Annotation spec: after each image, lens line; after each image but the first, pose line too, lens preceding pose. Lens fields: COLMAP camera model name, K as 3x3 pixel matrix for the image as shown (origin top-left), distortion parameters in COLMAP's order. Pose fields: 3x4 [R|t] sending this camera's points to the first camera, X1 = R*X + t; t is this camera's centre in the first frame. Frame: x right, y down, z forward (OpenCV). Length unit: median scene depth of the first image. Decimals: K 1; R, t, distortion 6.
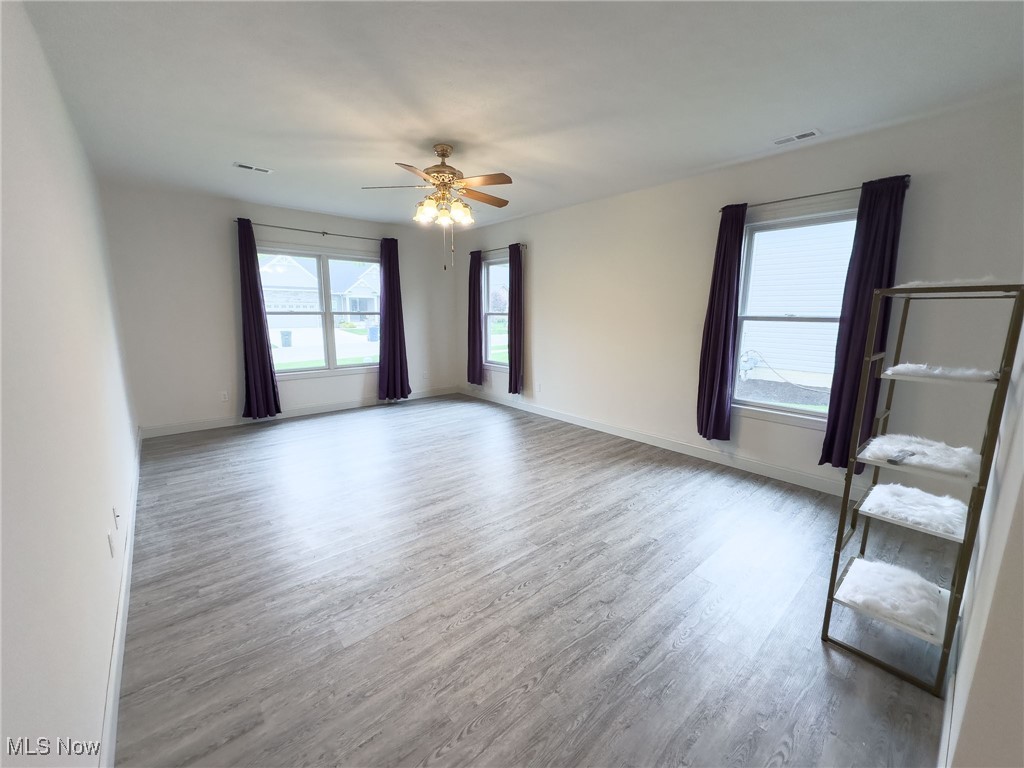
lens RADIAL K [[407.3, 0, 511.9], [0, 407.3, 384.8], [0, 0, 1]] dist [-0.001963, 0.000741]
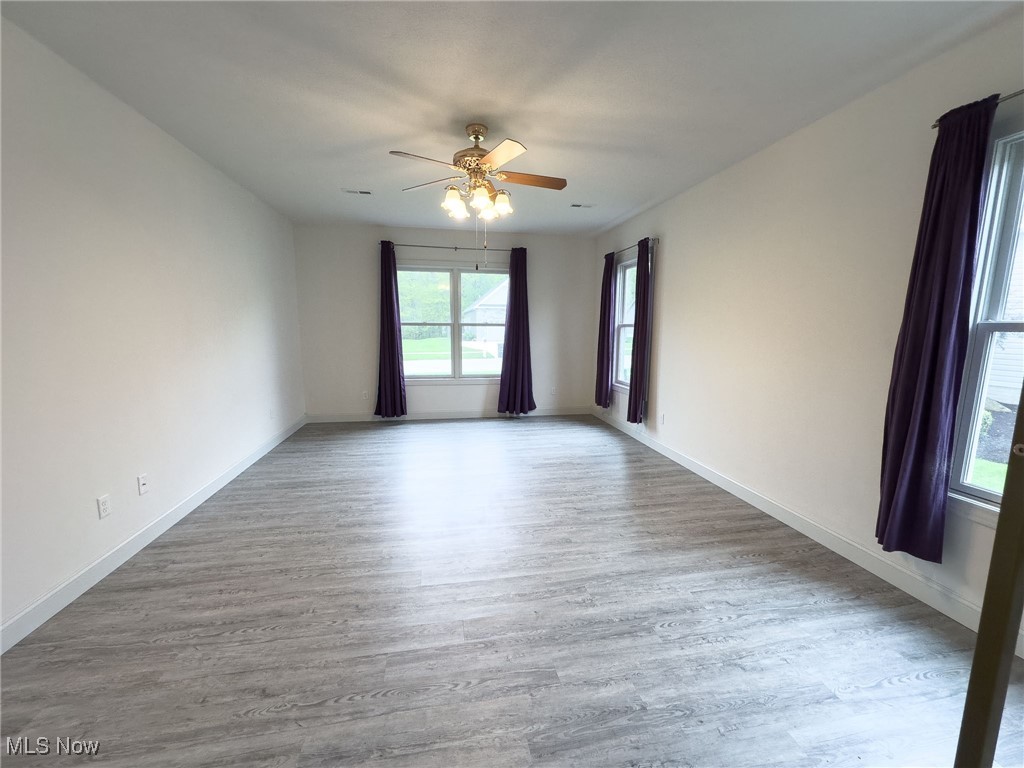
lens RADIAL K [[407.3, 0, 511.9], [0, 407.3, 384.8], [0, 0, 1]] dist [-0.001963, 0.000741]
pose [[0.861067, 0.072943, -0.503233, 0.294692], [-0.092762, 0.995584, -0.014414, -0.028501], [0.499959, 0.059092, 0.864031, 0.257001]]
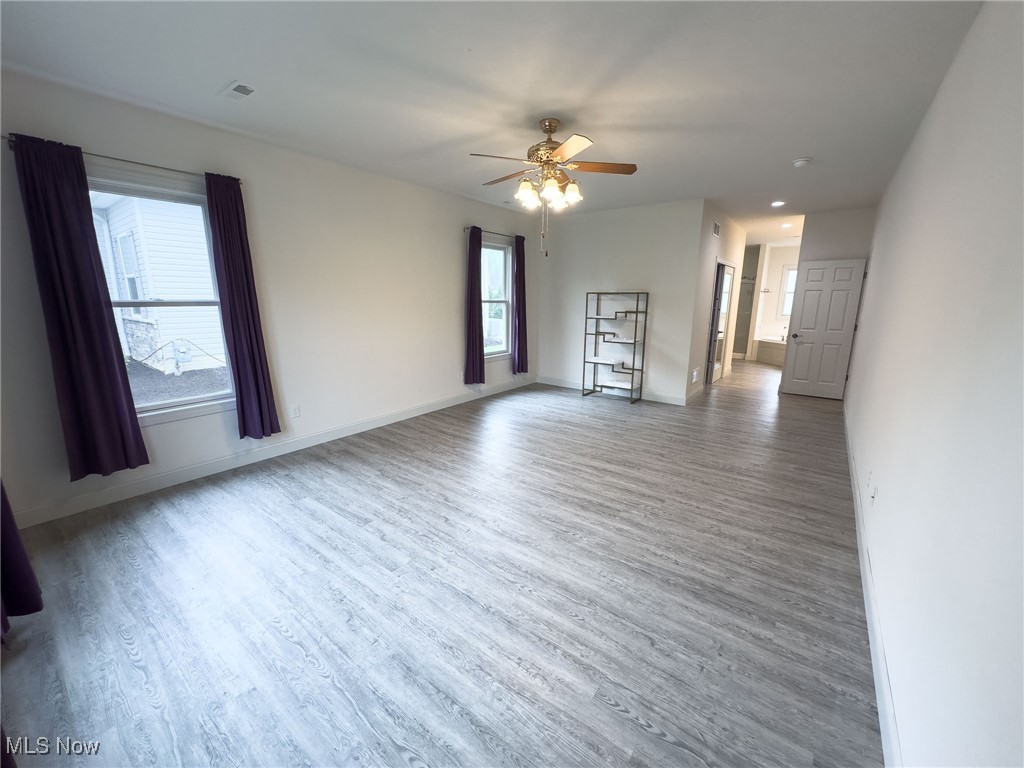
lens RADIAL K [[407.3, 0, 511.9], [0, 407.3, 384.8], [0, 0, 1]] dist [-0.001963, 0.000741]
pose [[-0.201357, -0.215228, 0.955579, -0.925698], [0.166956, 0.953744, 0.249995, -0.207369], [-0.965184, 0.209878, -0.156110, 1.077612]]
